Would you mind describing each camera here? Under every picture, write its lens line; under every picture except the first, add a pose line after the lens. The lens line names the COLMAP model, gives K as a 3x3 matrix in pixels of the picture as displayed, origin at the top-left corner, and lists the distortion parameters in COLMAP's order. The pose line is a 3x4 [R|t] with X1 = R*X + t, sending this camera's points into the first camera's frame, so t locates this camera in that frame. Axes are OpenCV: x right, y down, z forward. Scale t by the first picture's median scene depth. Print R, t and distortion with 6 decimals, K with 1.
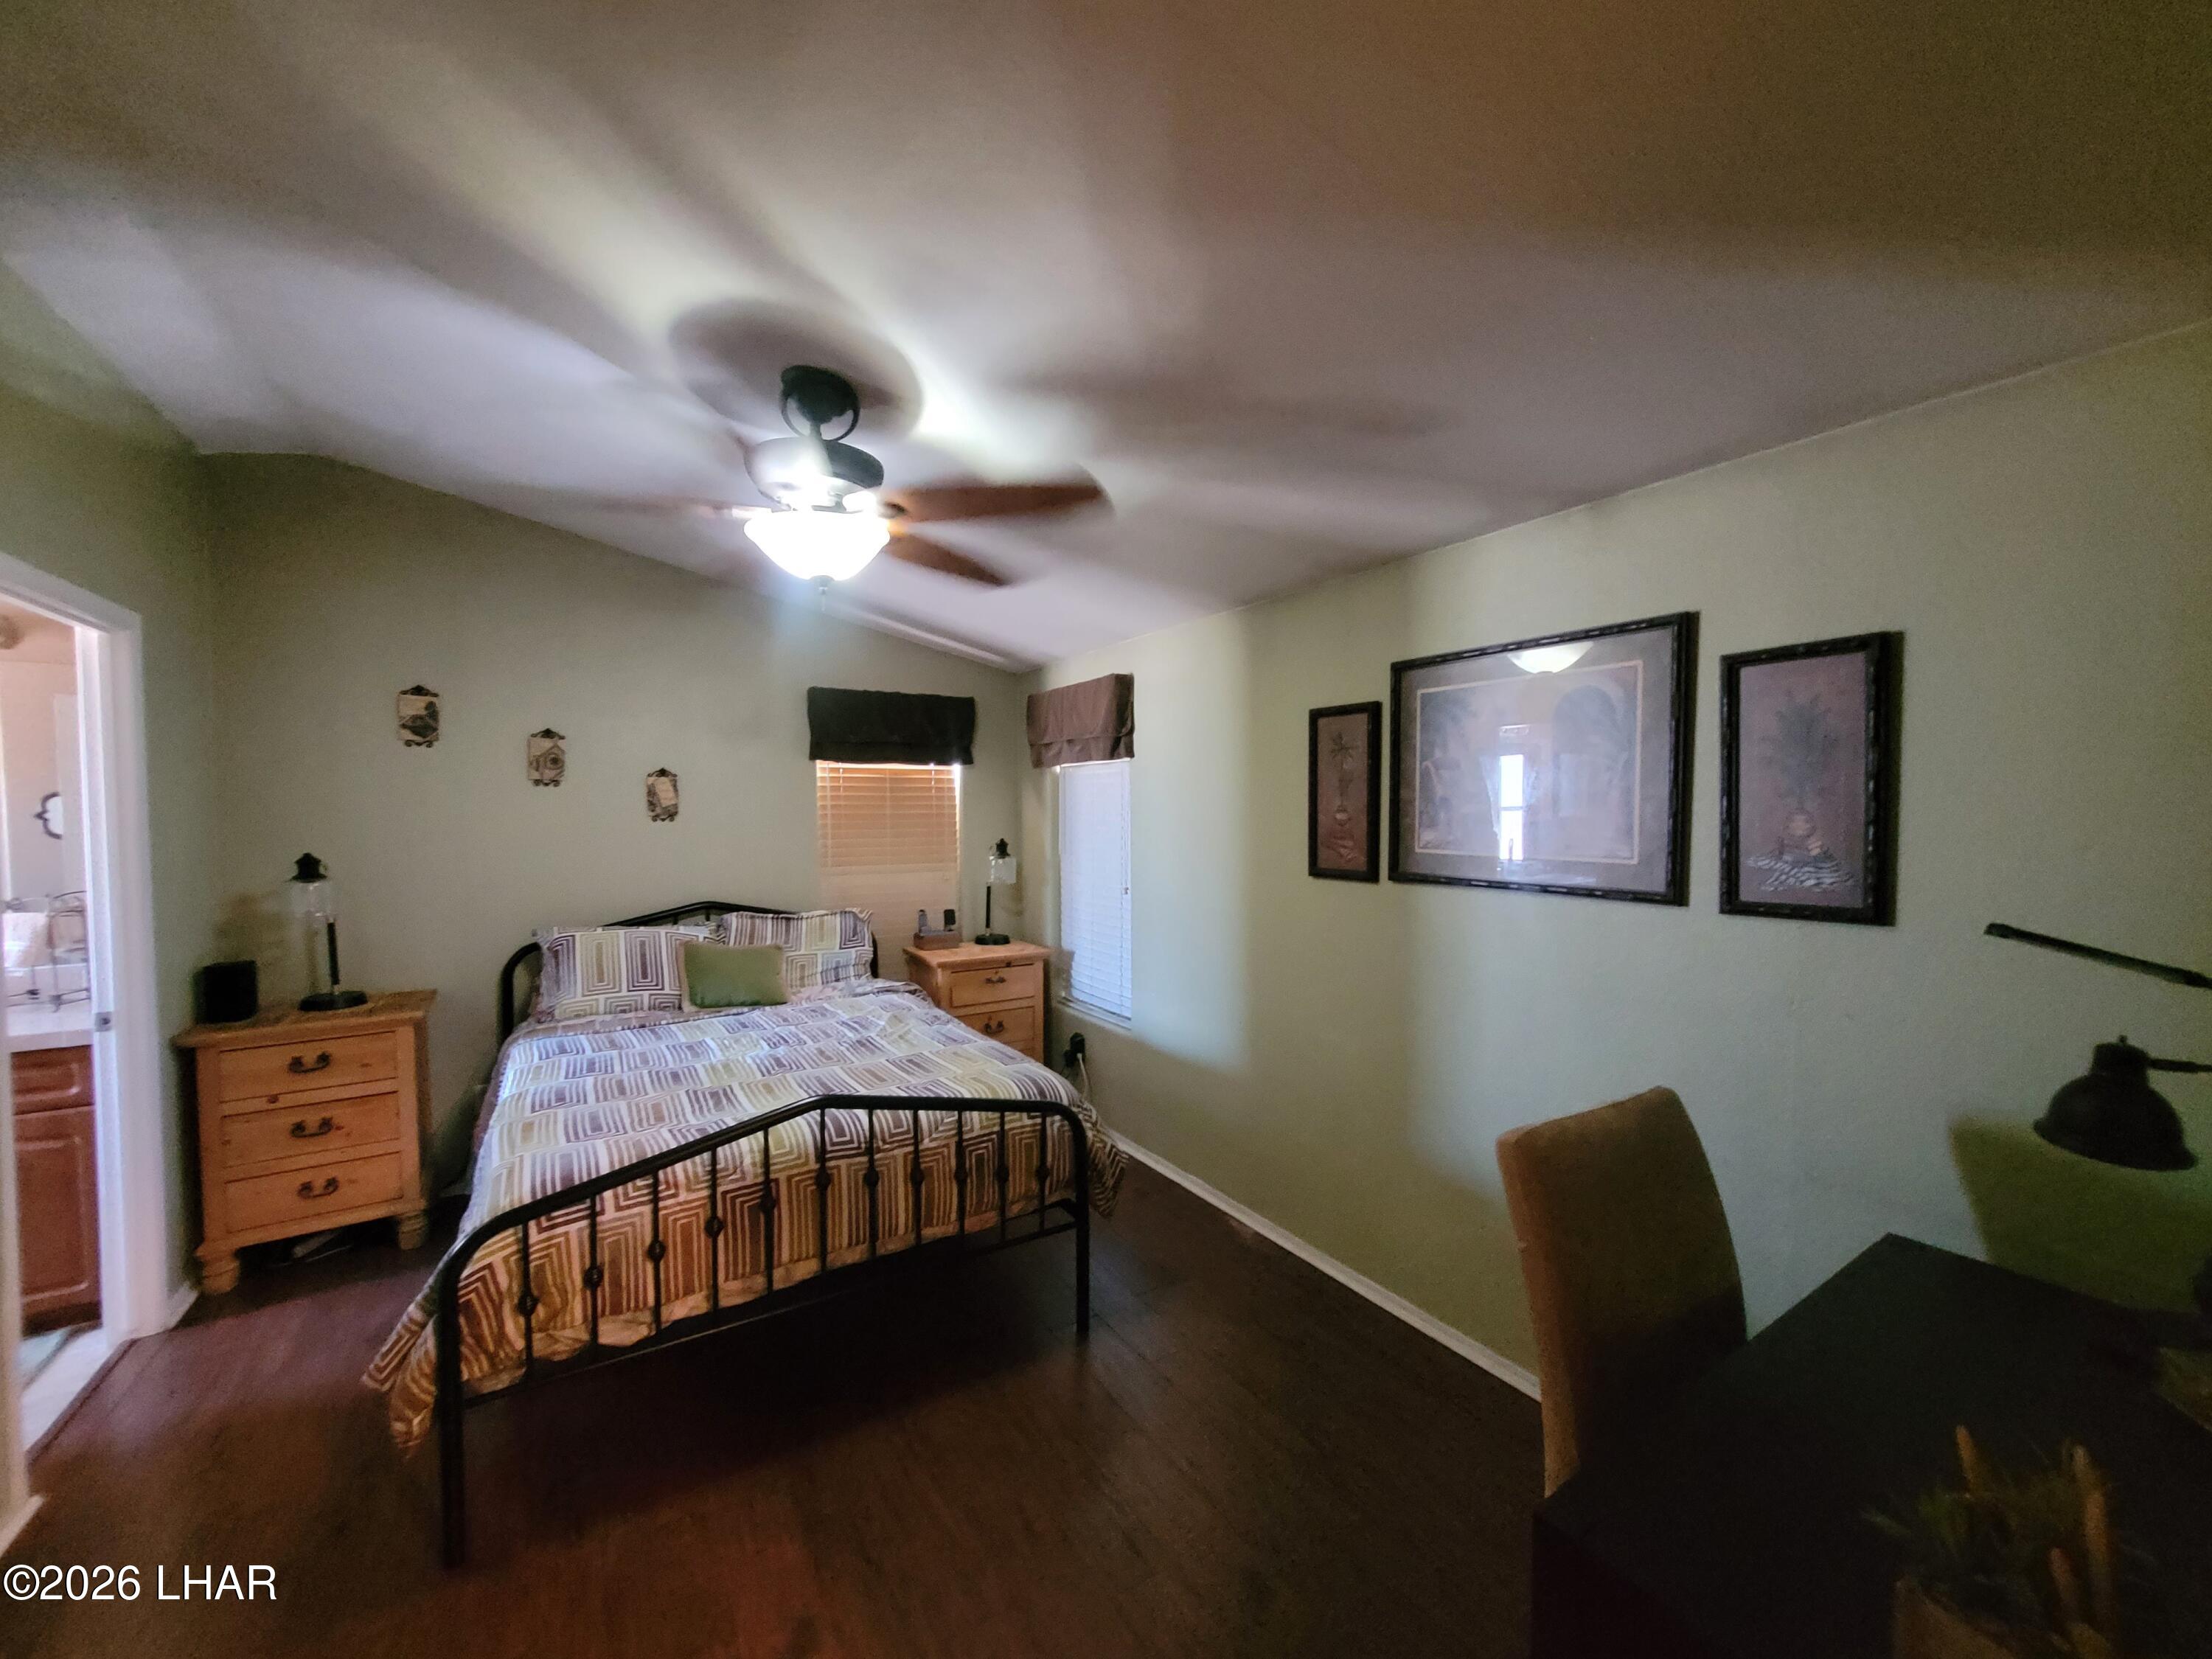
lens RADIAL K [[862.2, 0, 1107.5], [0, 862.2, 840.5], [0, 0, 1]] dist [-0.002377, 0.000544]
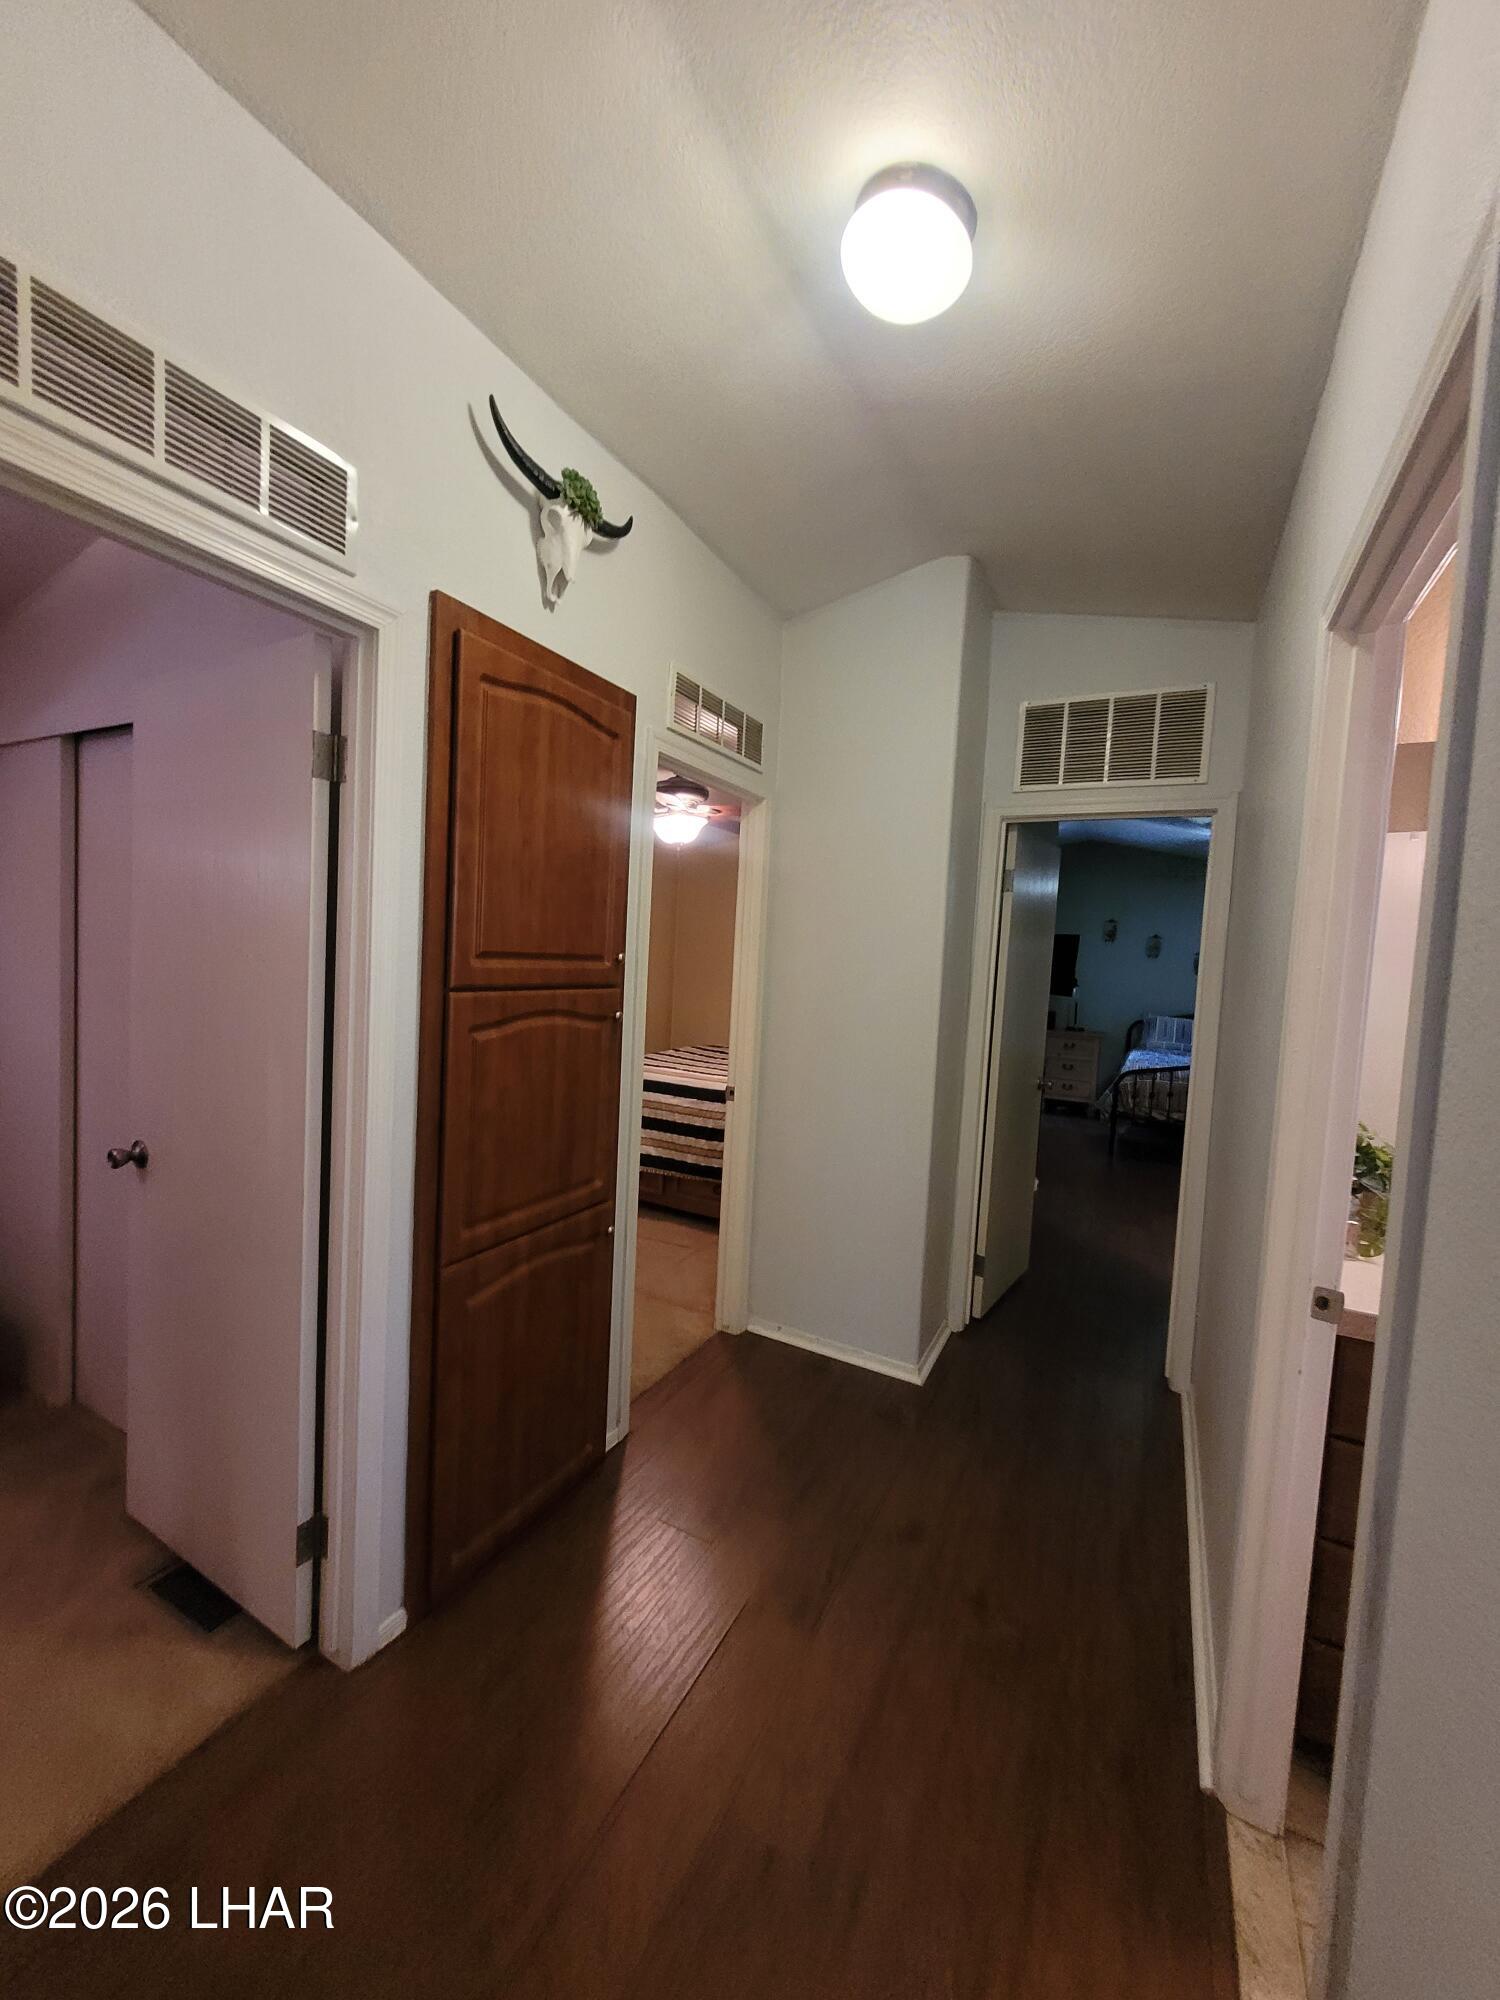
lens RADIAL K [[779.6, 0, 737.2], [0, 779.6, 994.8], [0, 0, 1]] dist [-0.002377, 0.000544]
pose [[0.490354, 0.072863, -0.868472, 0.893432], [-0.087741, 0.995563, 0.033985, 0.088214], [0.867095, 0.059536, 0.494572, -1.415863]]
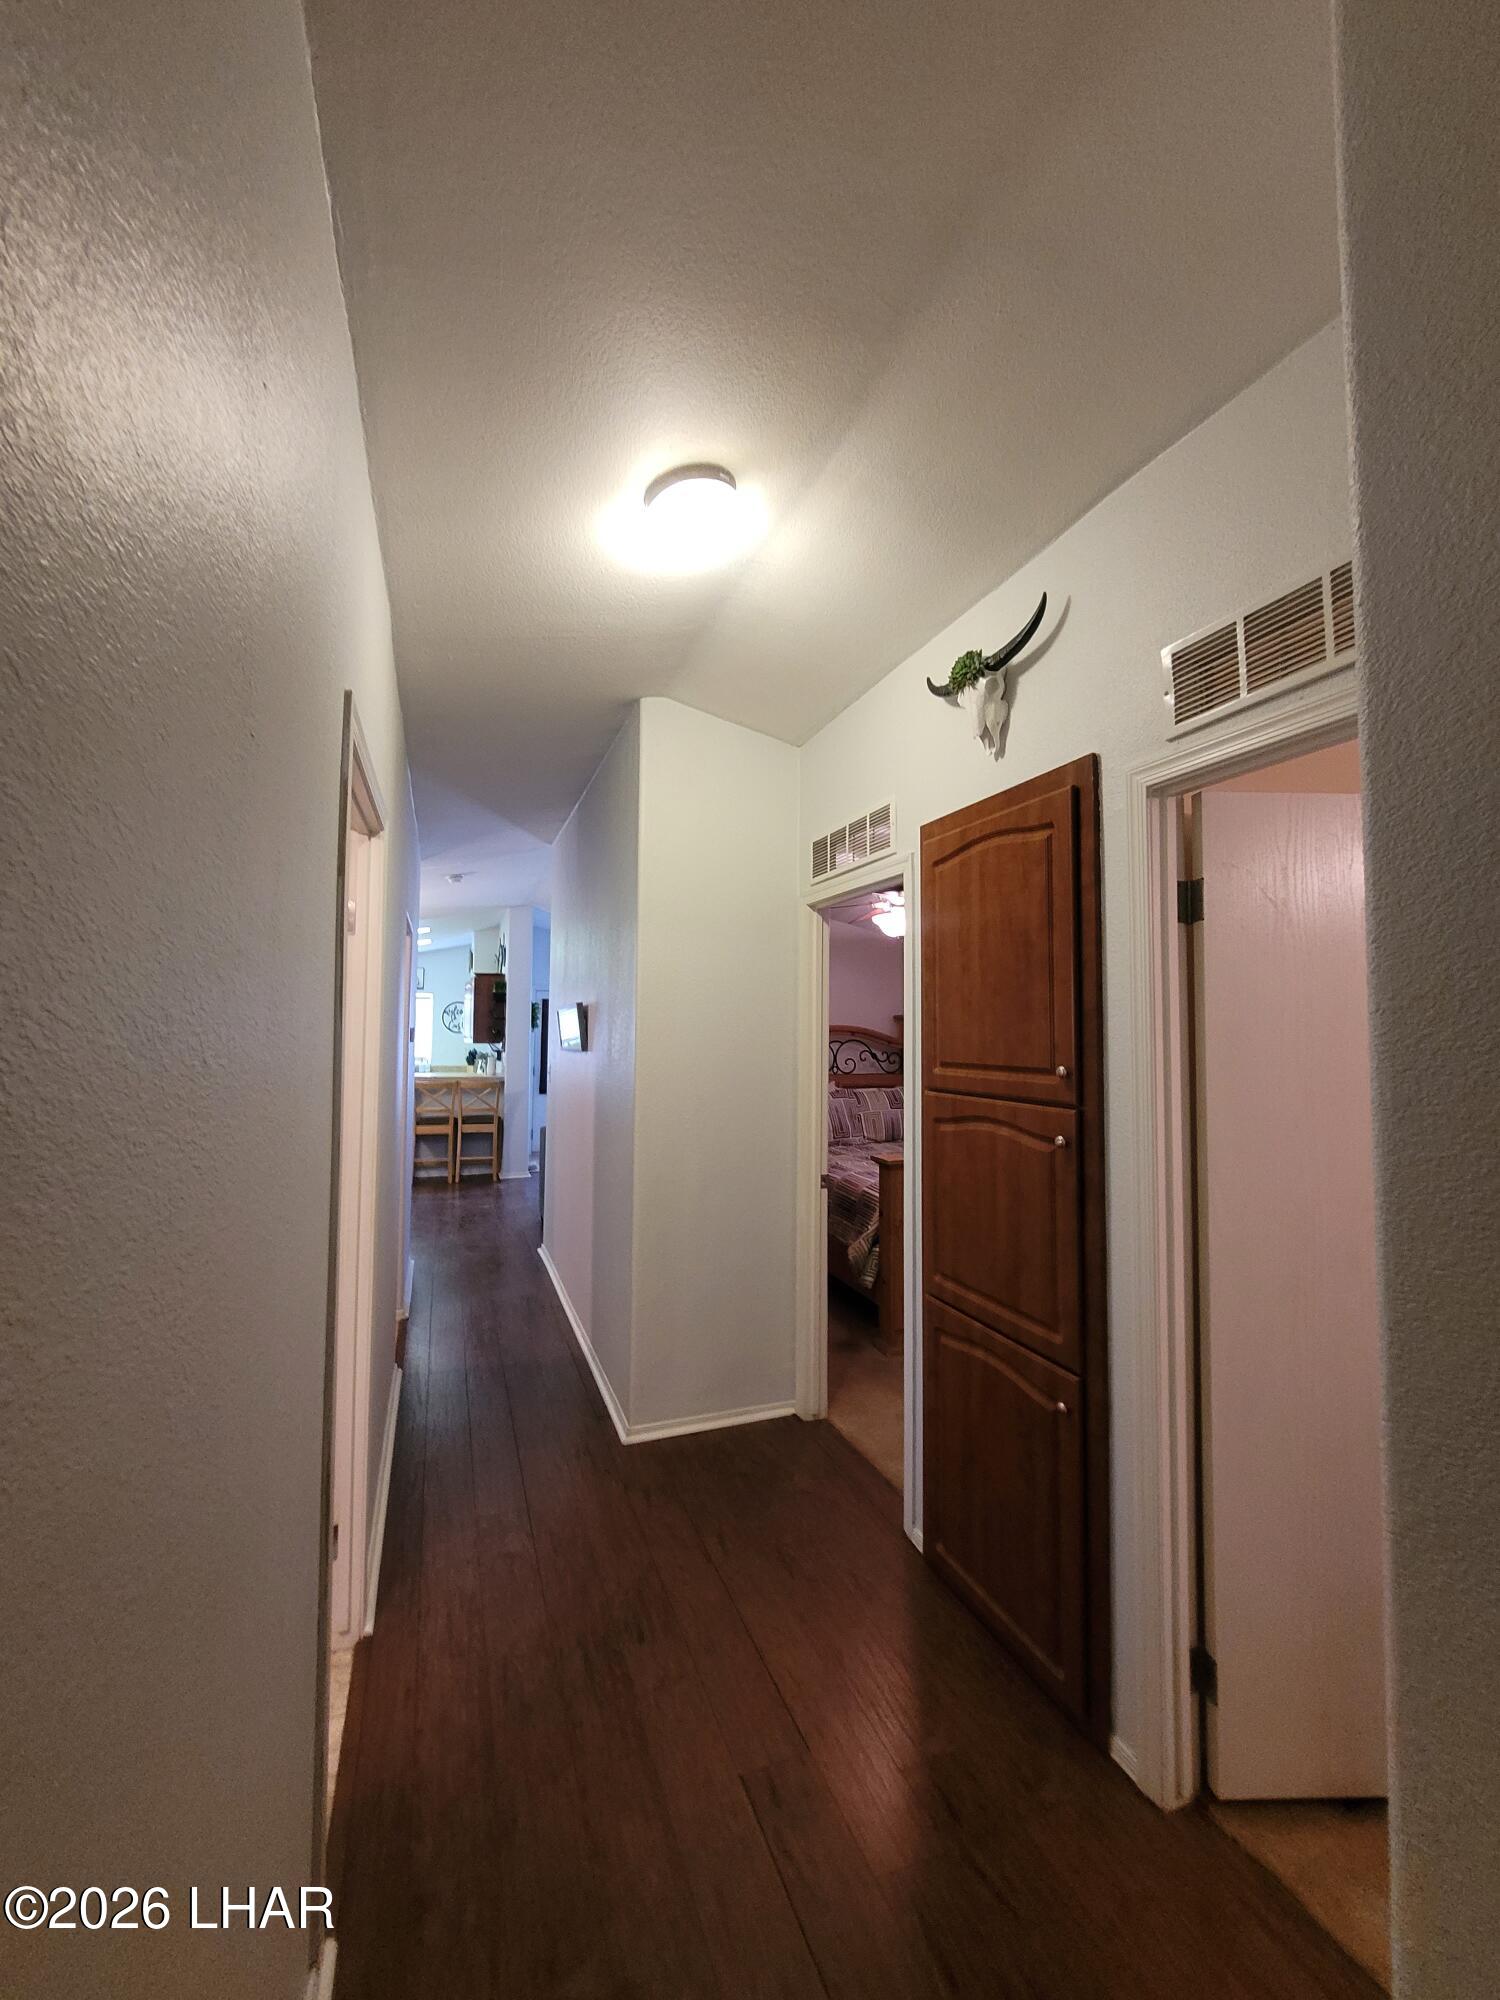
lens RADIAL K [[779.6, 0, 737.2], [0, 779.6, 994.8], [0, 0, 1]] dist [-0.002377, 0.000544]
pose [[-0.979663, 0.005510, 0.200576, -0.433856], [0.004429, 0.999973, -0.005840, -0.050327], [-0.200602, -0.004833, -0.979661, 0.757328]]
